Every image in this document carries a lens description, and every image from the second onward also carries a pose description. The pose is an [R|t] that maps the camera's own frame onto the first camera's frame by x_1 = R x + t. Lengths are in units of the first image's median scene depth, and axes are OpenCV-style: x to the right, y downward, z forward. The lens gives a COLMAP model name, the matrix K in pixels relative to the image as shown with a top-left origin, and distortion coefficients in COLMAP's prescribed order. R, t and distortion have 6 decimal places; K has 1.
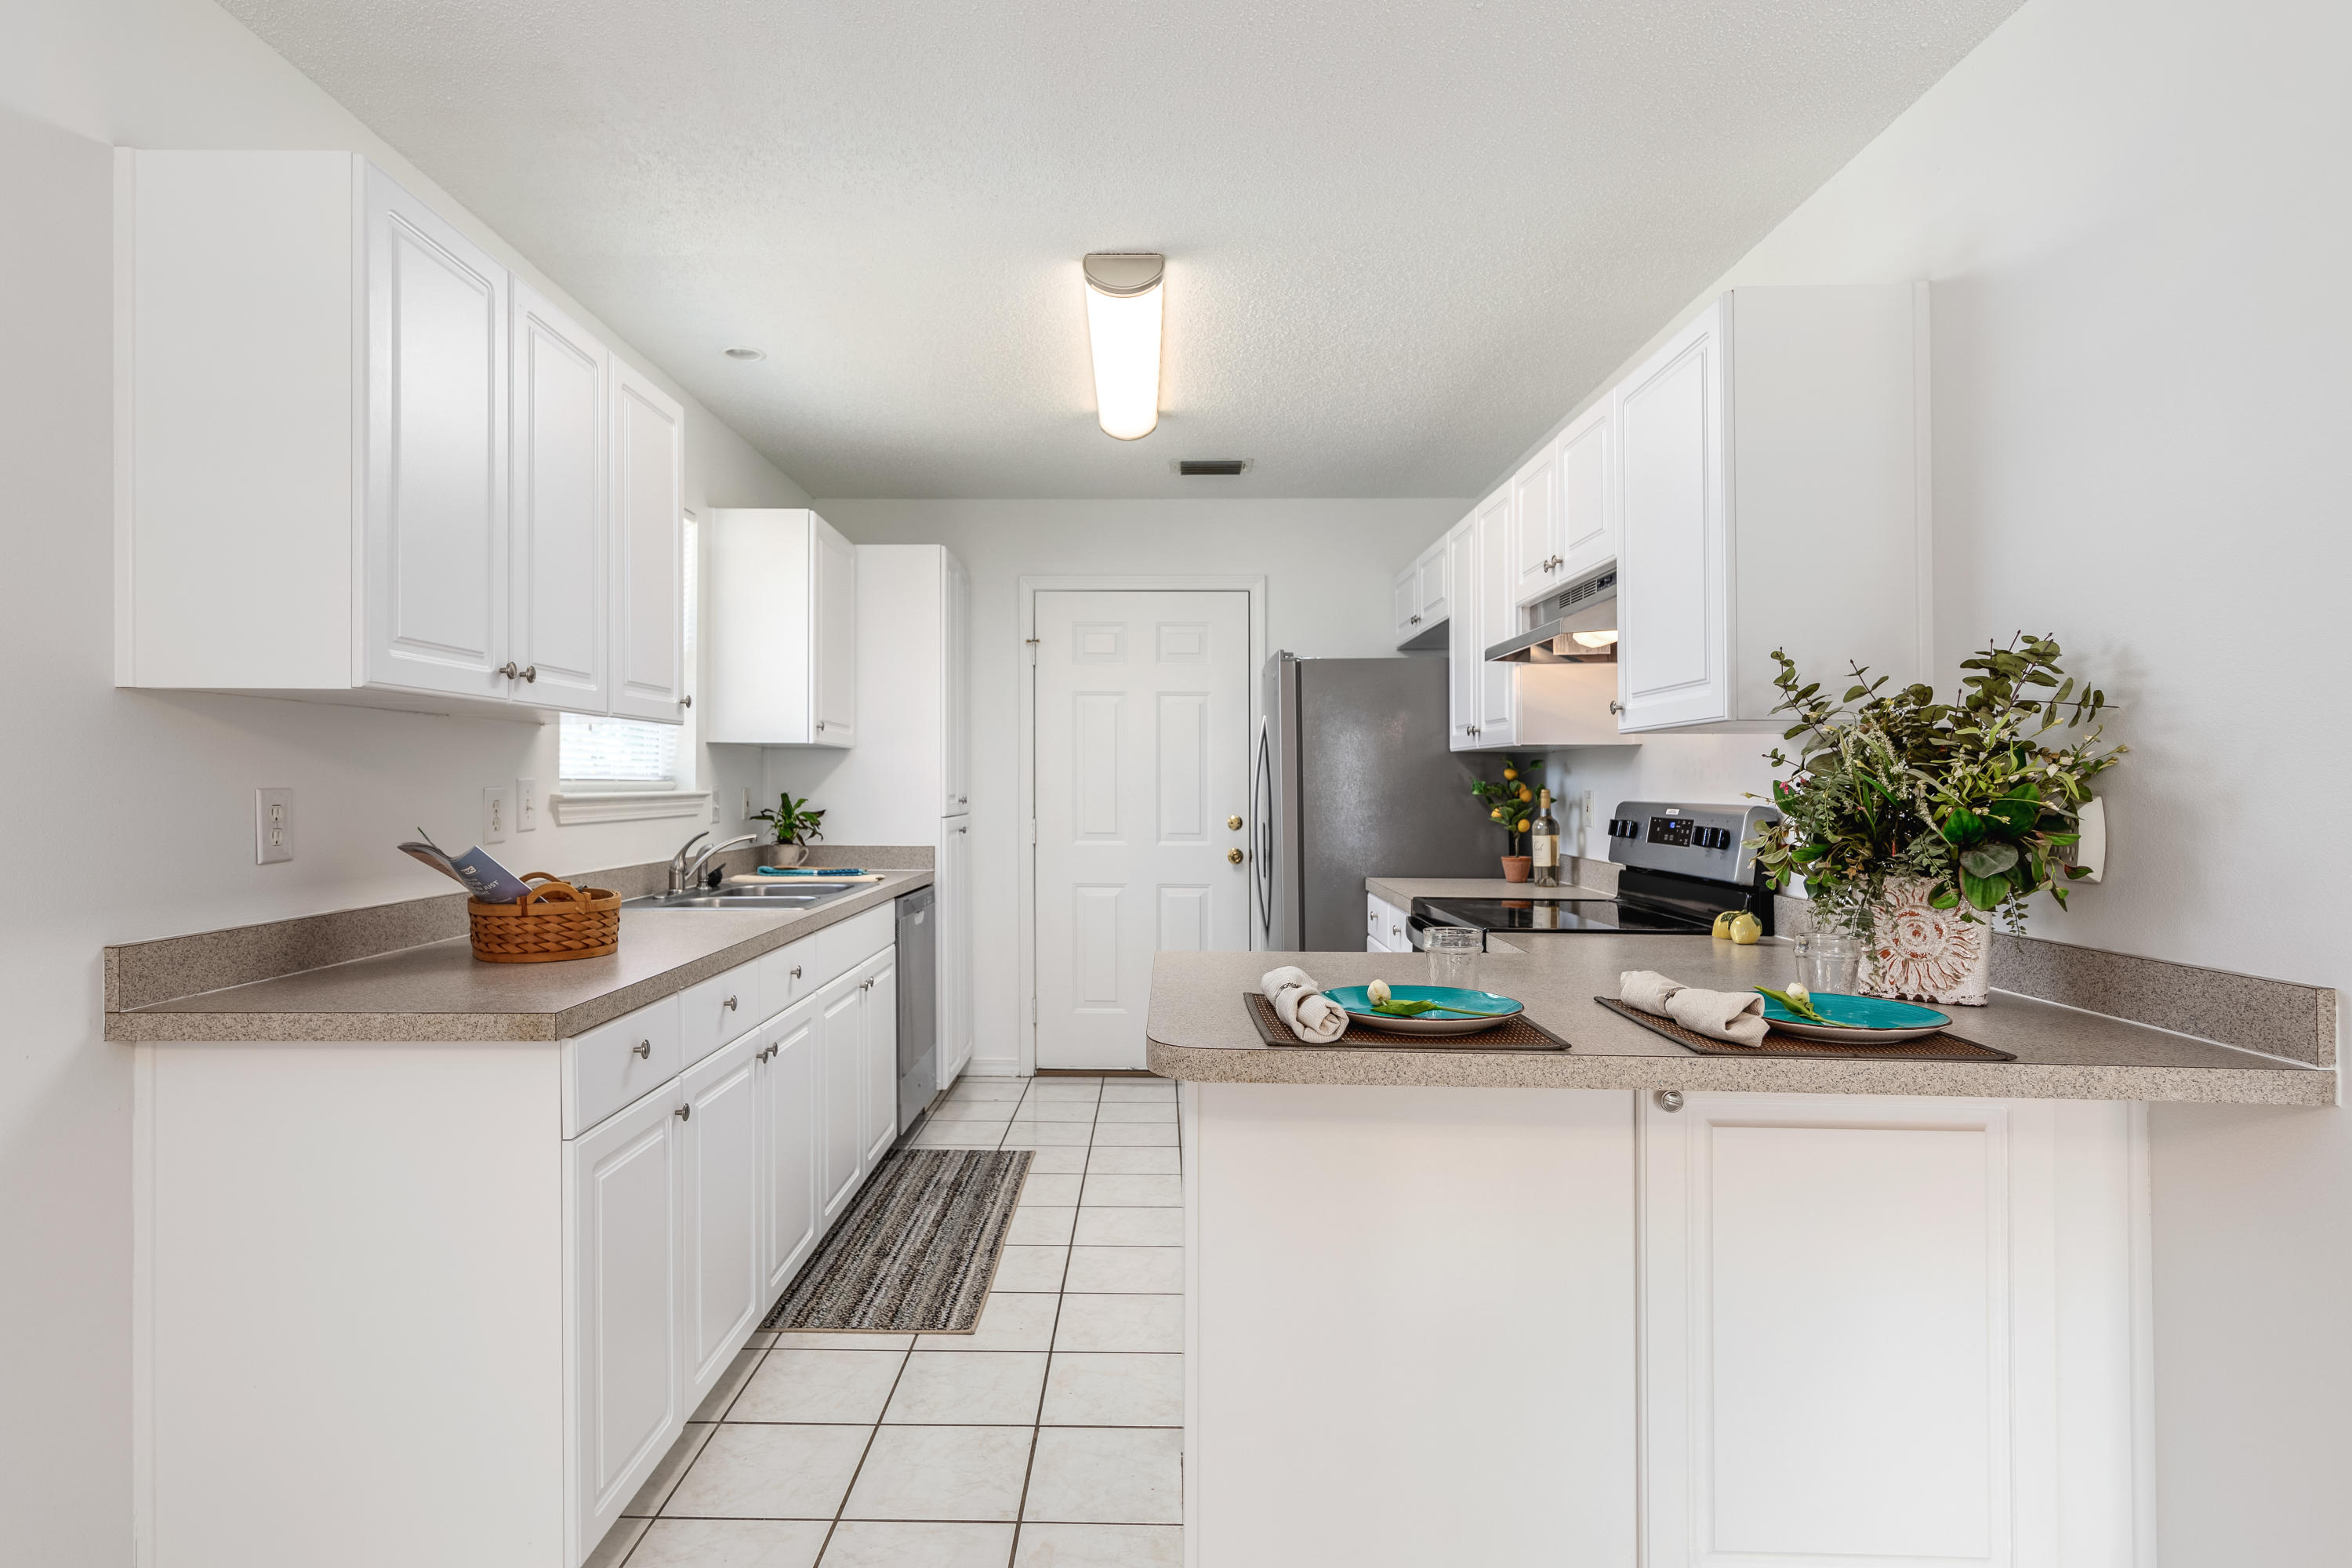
lens RADIAL K [[1185.5, 0, 1164.1], [0, 1185.5, 782.2], [0, 0, 1]] dist [0.002792, 0.001136]
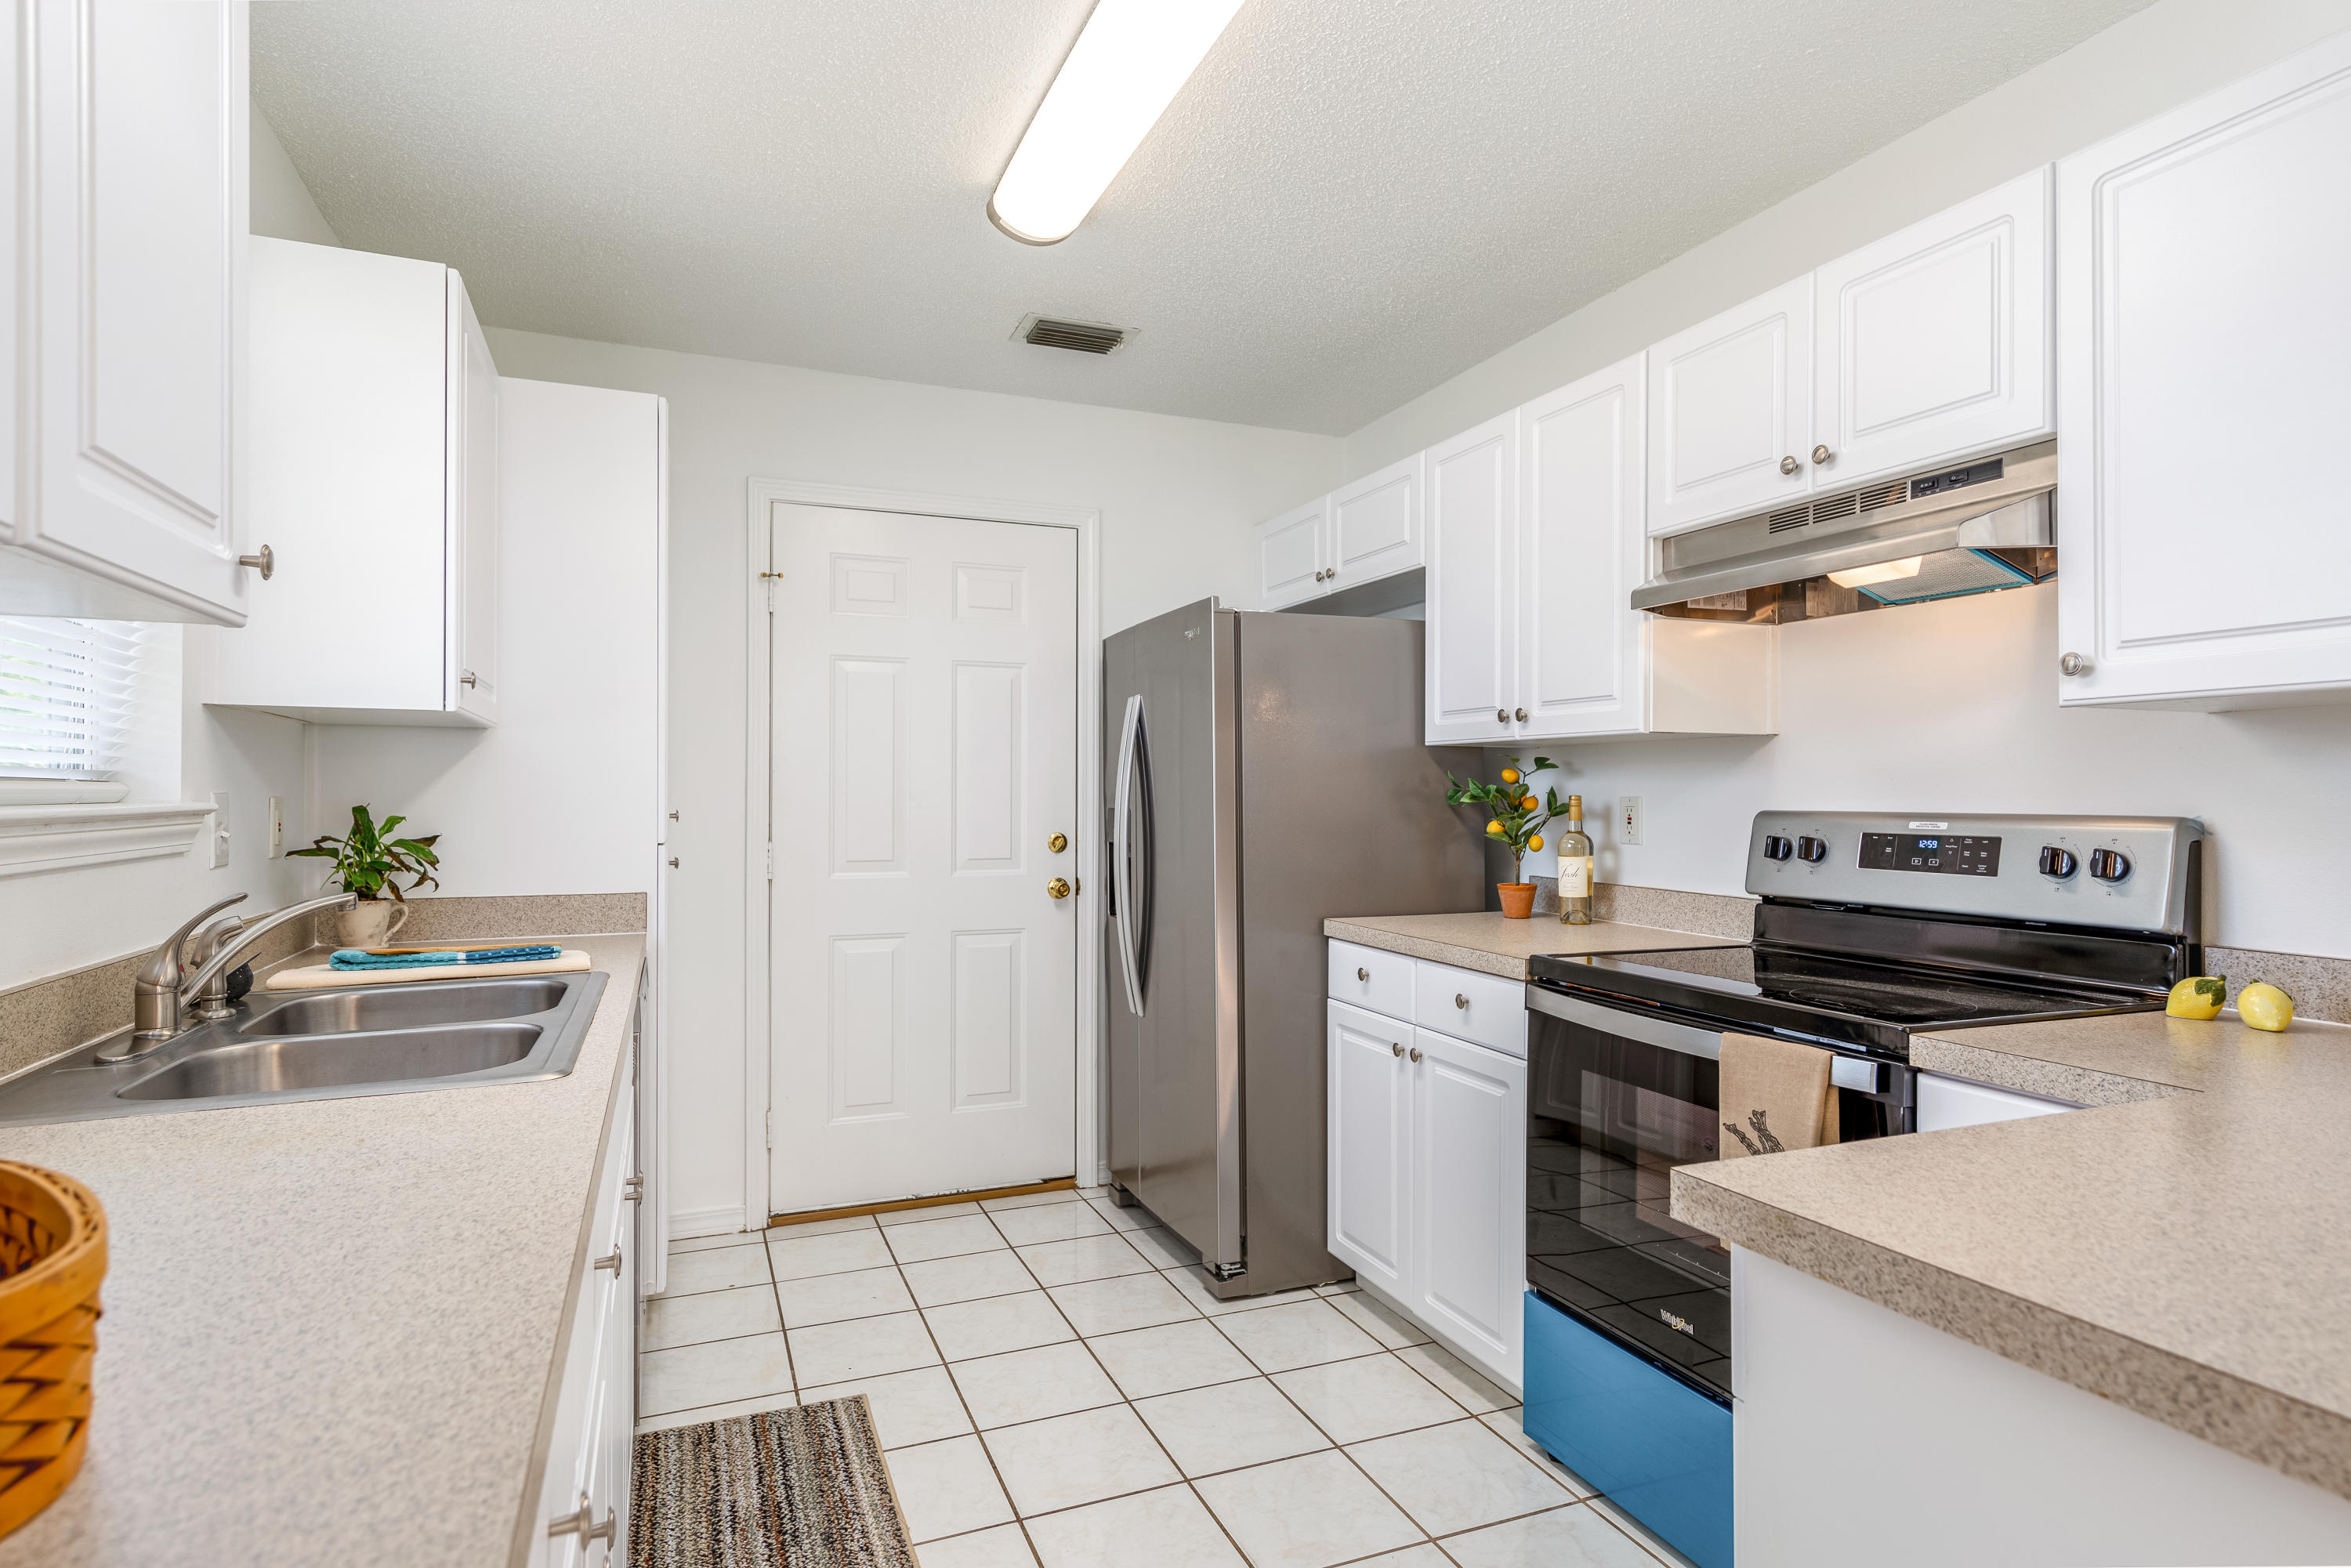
lens RADIAL K [[1184.9, 0, 1176.5], [0, 1184.9, 786.1], [0, 0, 1]] dist [0.002792, 0.001136]
pose [[0.927135, 0.000718, 0.374726, -0.184979], [0.000964, 0.999990, -0.004300, 0.003092], [-0.374725, 0.004348, 0.927126, 0.370409]]
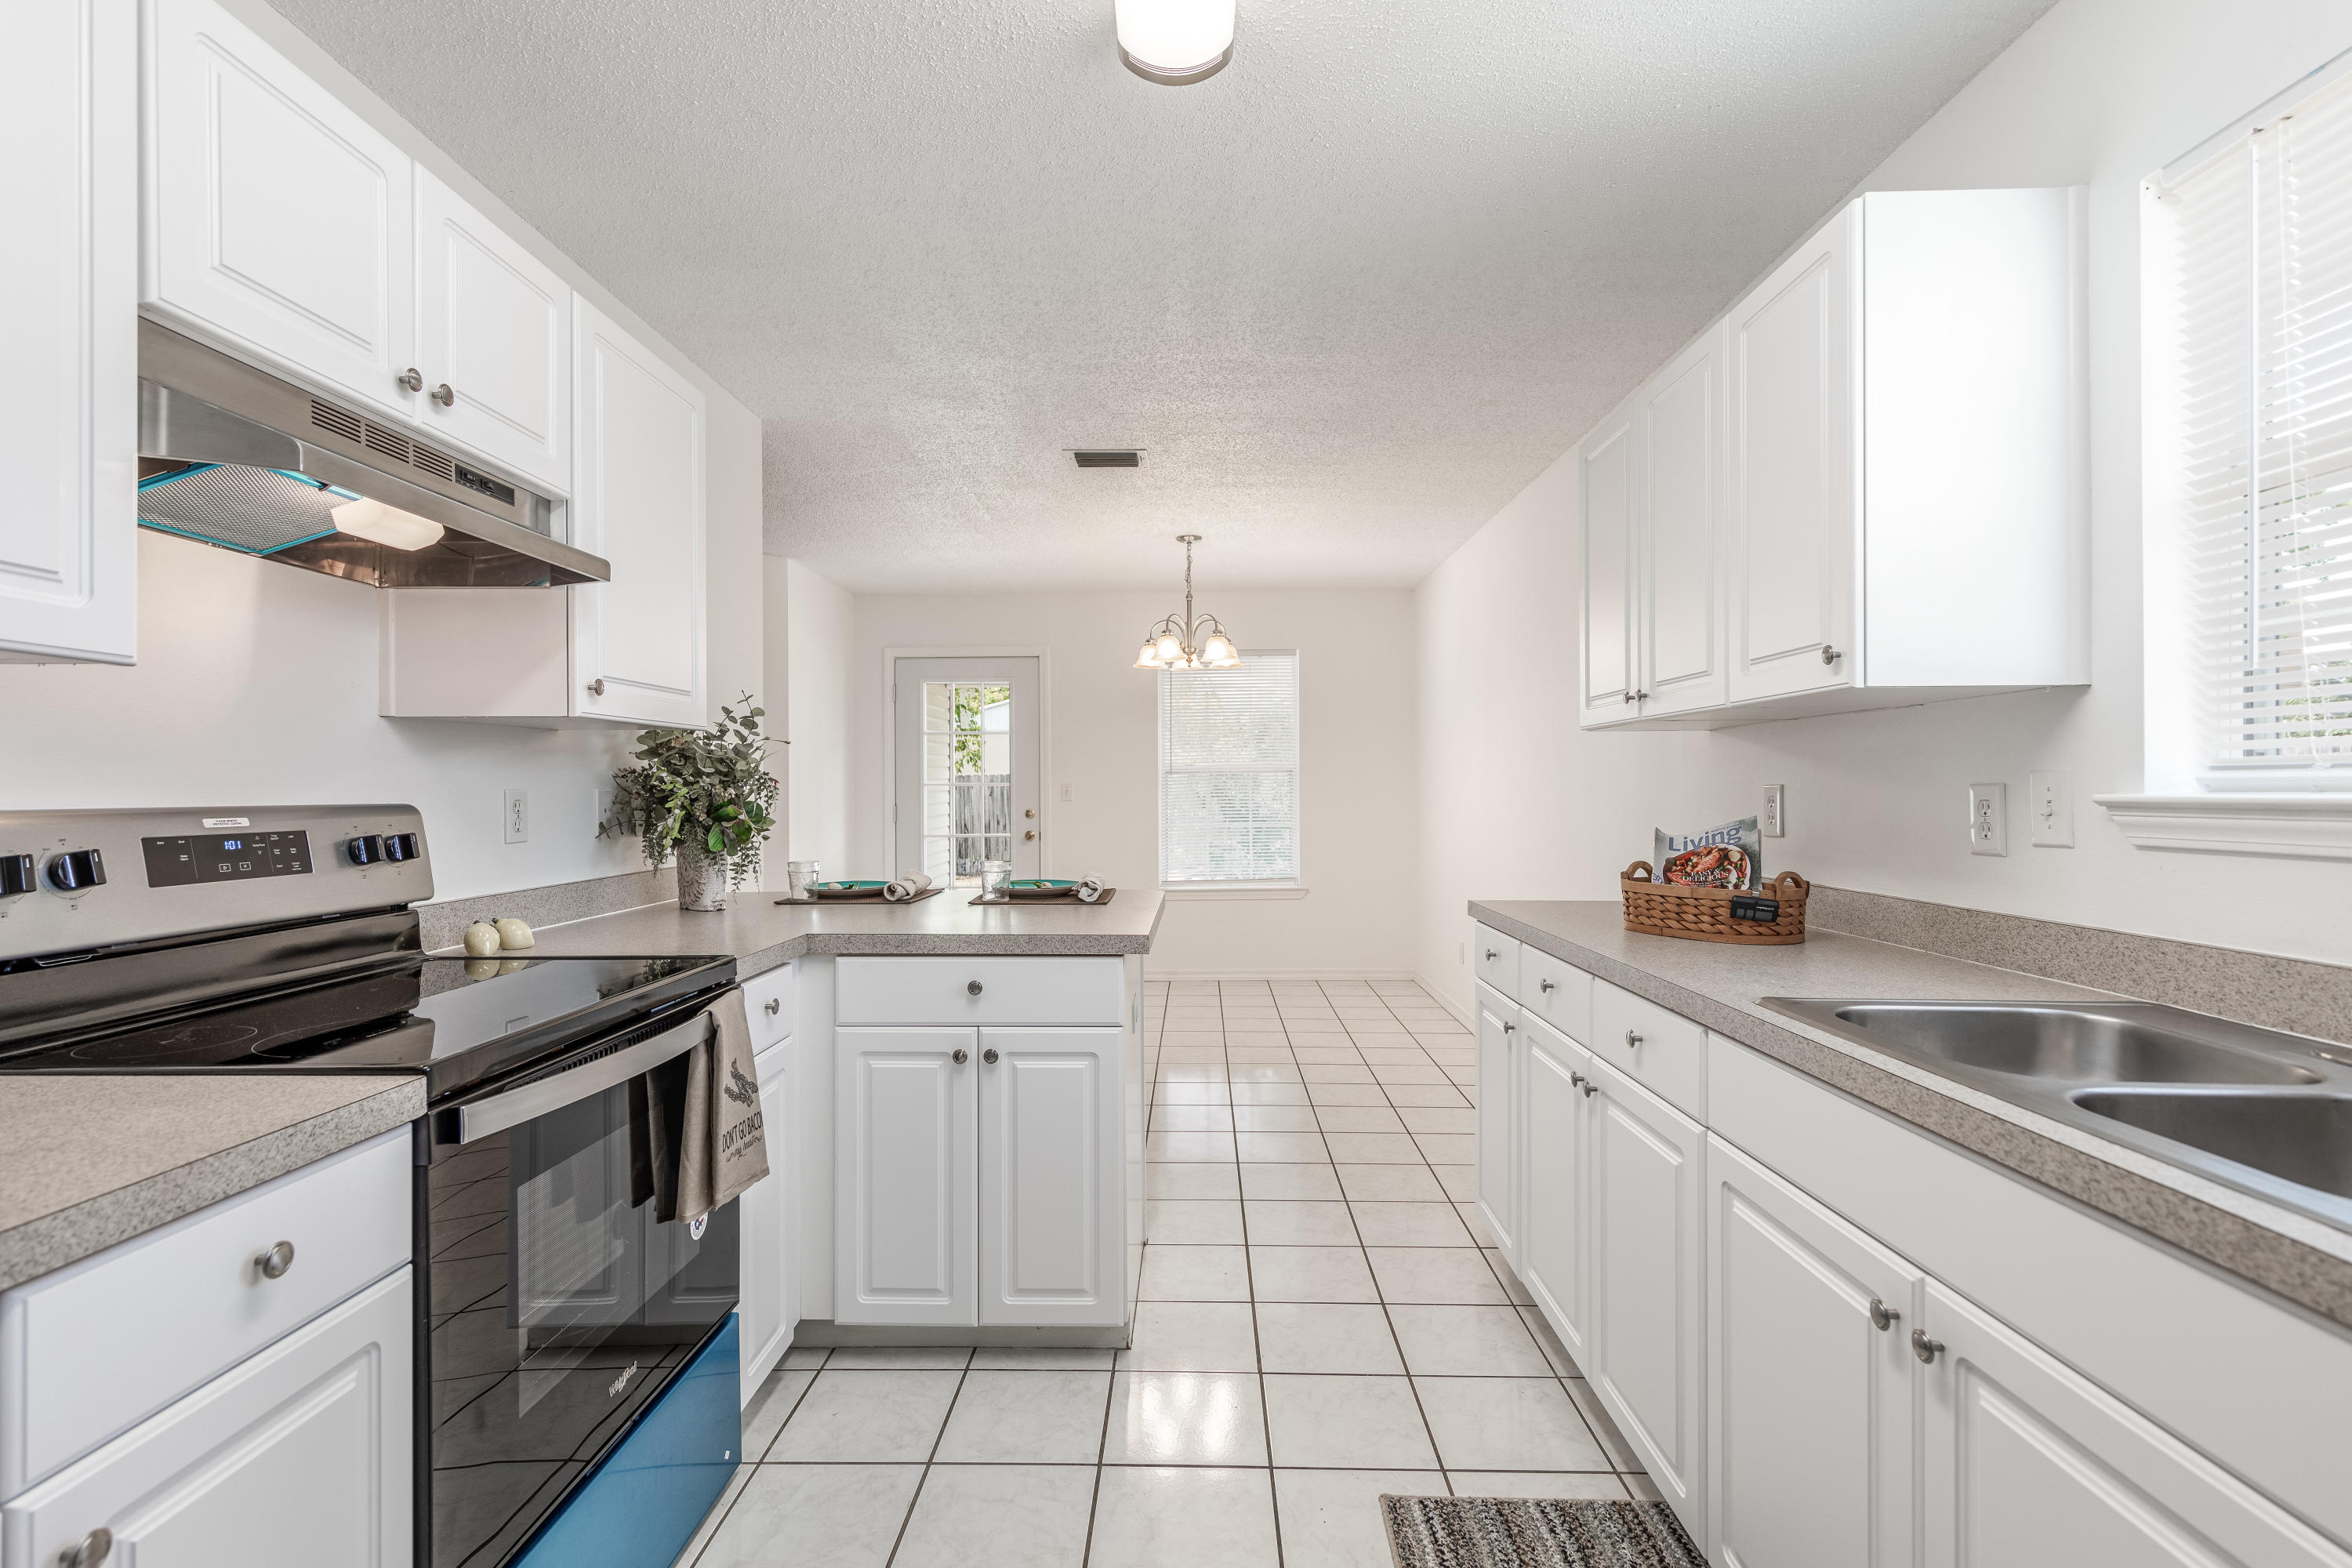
lens RADIAL K [[1081.1, 0, 1182.3], [0, 1081.1, 790.3], [0, 0, 1]] dist [0.002871, 0.000580]
pose [[-0.999864, -0.002053, 0.016387, -0.028861], [-0.002073, 0.999997, -0.001236, 0.006839], [-0.016385, -0.001269, -0.999865, 1.103631]]
